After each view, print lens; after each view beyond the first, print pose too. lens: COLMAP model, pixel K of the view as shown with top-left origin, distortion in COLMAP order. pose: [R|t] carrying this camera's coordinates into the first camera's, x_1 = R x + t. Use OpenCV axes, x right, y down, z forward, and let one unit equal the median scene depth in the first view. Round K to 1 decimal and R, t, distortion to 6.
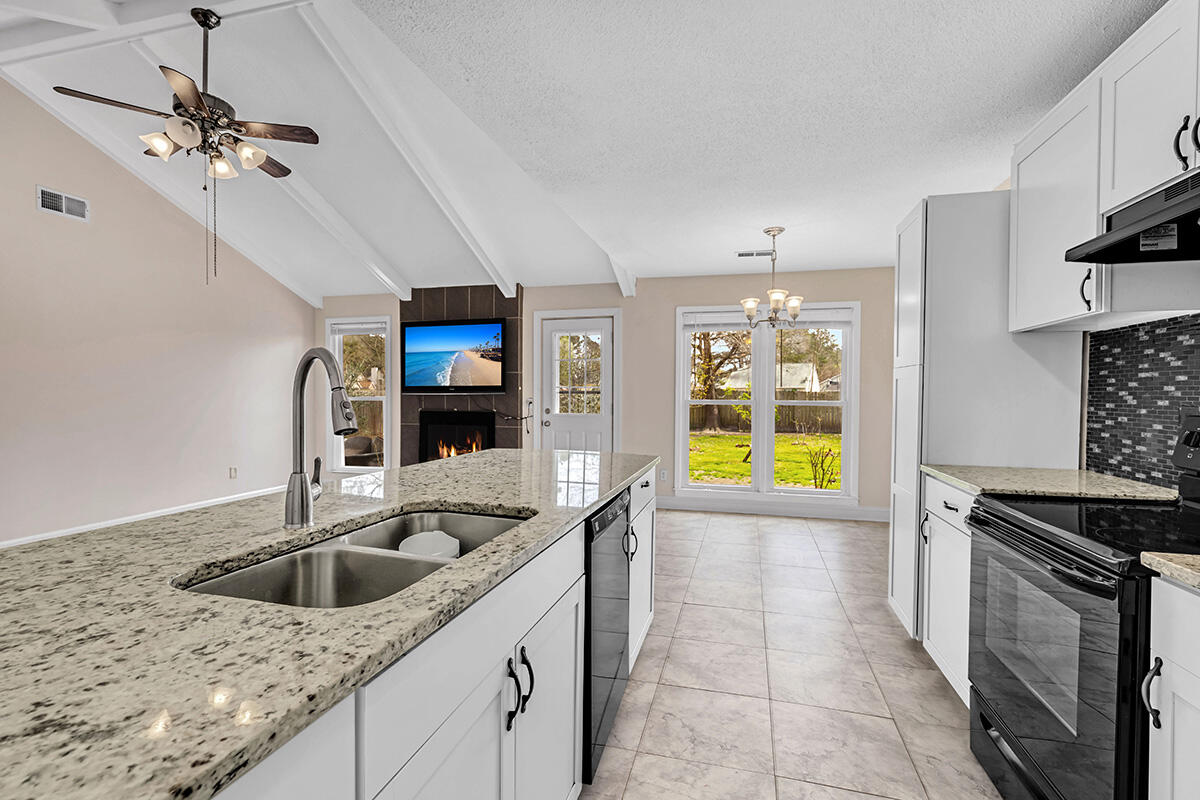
lens RADIAL K [[542.8, 0, 595.7], [0, 542.8, 398.1], [0, 0, 1]] dist [0.016510, 0.000507]
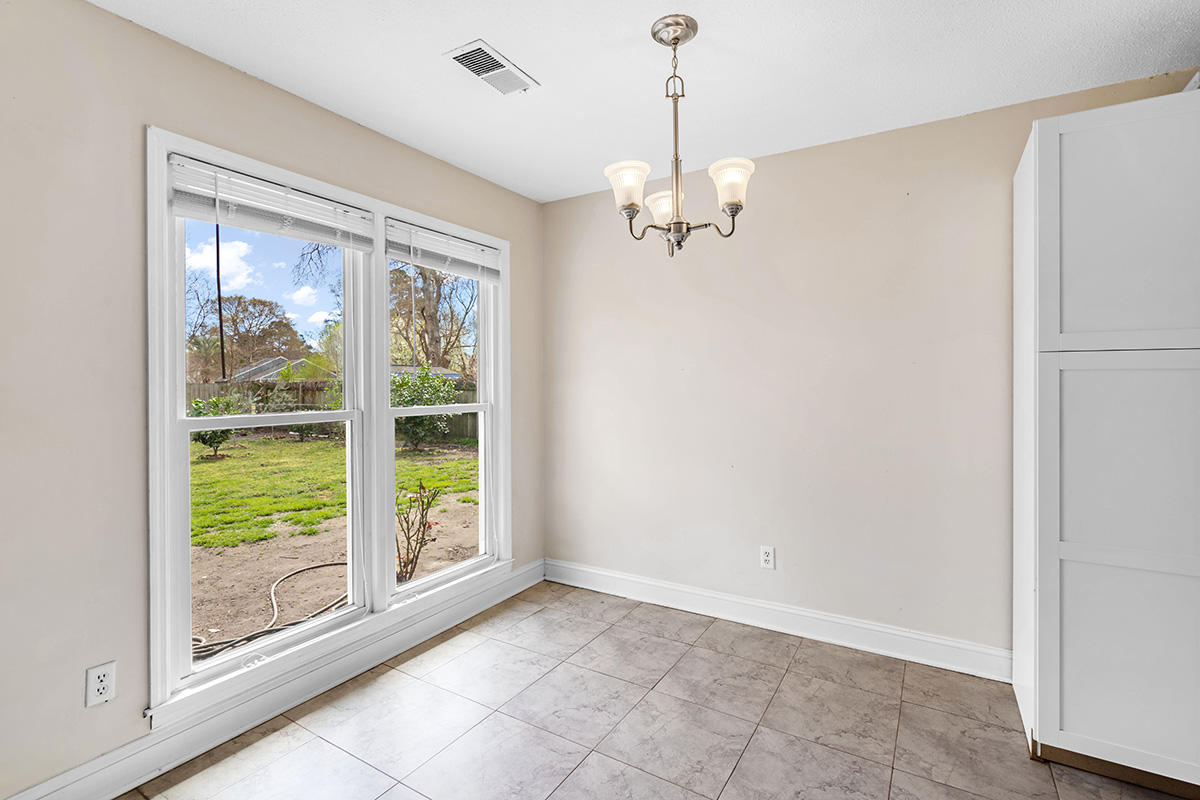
lens RADIAL K [[545.1, 0, 572.6], [0, 545.1, 393.7], [0, 0, 1]] dist [-0.009993, 0.001375]
pose [[0.291953, -0.028490, 0.956008, -0.075067], [0.018354, 0.999539, 0.024182, -0.015703], [-0.956256, 0.010487, 0.292342, 0.630664]]
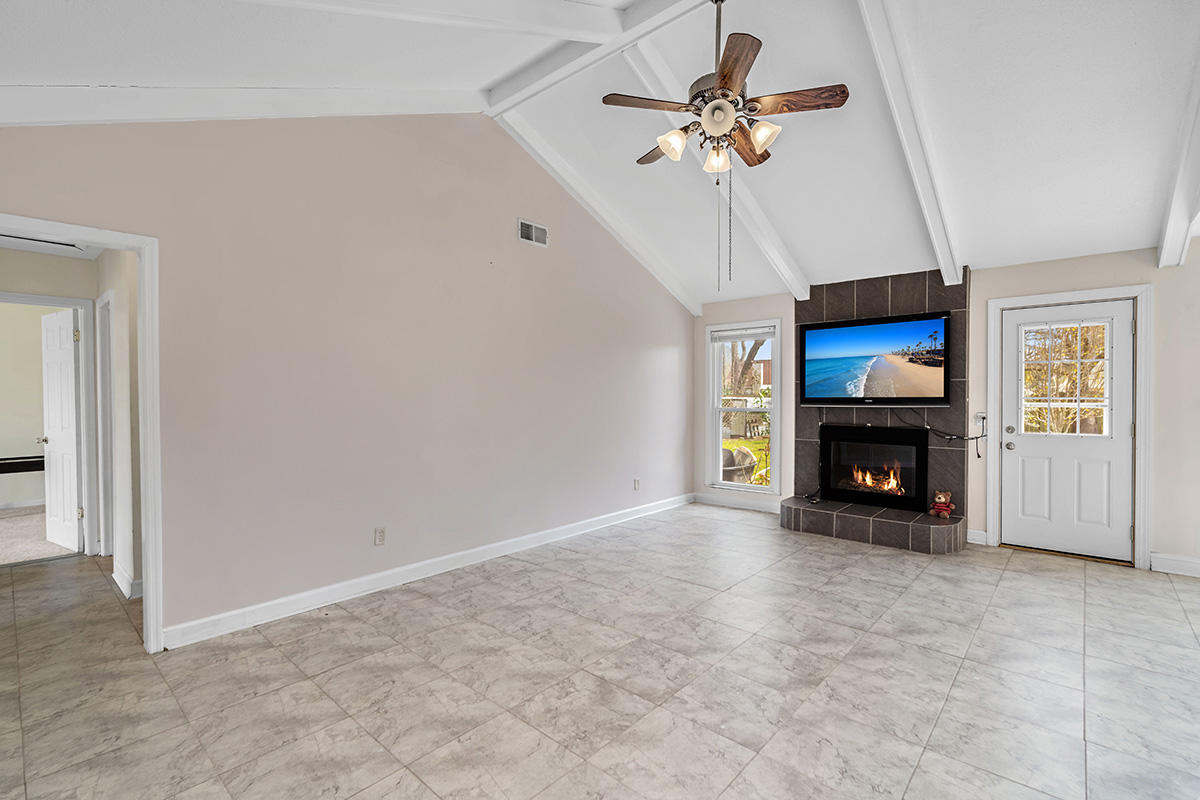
lens RADIAL K [[545.1, 0, 620.4], [0, 545.1, 394.5], [0, 0, 1]] dist [-0.009993, 0.001375]
pose [[0.910584, -0.008966, -0.413226, -0.269620], [0.006387, 0.999951, -0.007621, -0.023023], [0.413274, 0.004300, 0.910596, 0.083009]]
